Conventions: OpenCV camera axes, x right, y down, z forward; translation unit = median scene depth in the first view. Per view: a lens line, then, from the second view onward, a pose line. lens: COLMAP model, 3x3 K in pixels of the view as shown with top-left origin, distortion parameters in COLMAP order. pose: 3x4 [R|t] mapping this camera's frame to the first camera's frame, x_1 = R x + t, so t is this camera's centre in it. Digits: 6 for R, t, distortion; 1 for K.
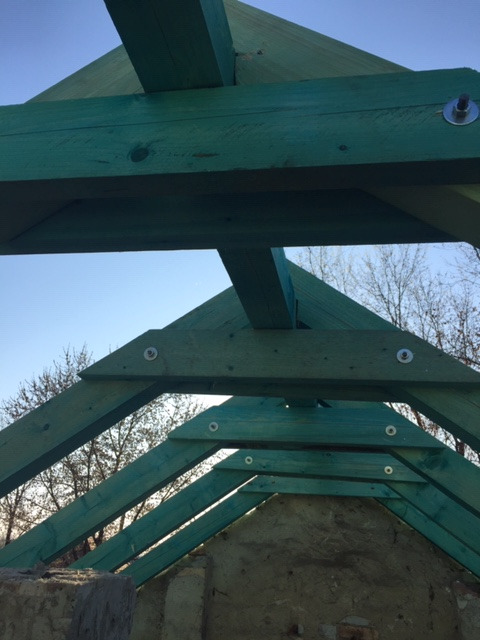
lens RADIAL K [[539.3, 0, 231.6], [0, 539.3, 333.0], [0, 0, 1]] dist [0.080436, -0.099947]
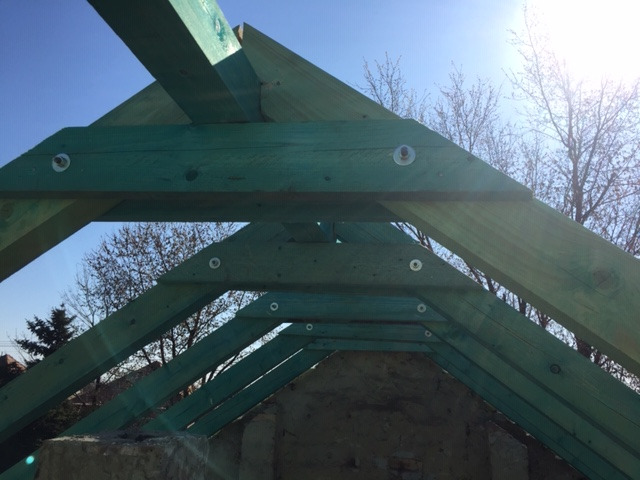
lens RADIAL K [[539.3, 0, 320.0], [0, 539.3, 240.0], [0, 0, 1]] dist [0.080436, -0.099947]
pose [[0.999757, -0.015628, 0.015531, 0.034780], [0.013647, 0.992639, 0.120340, -0.076709], [-0.017298, -0.120099, 0.992611, -0.107978]]
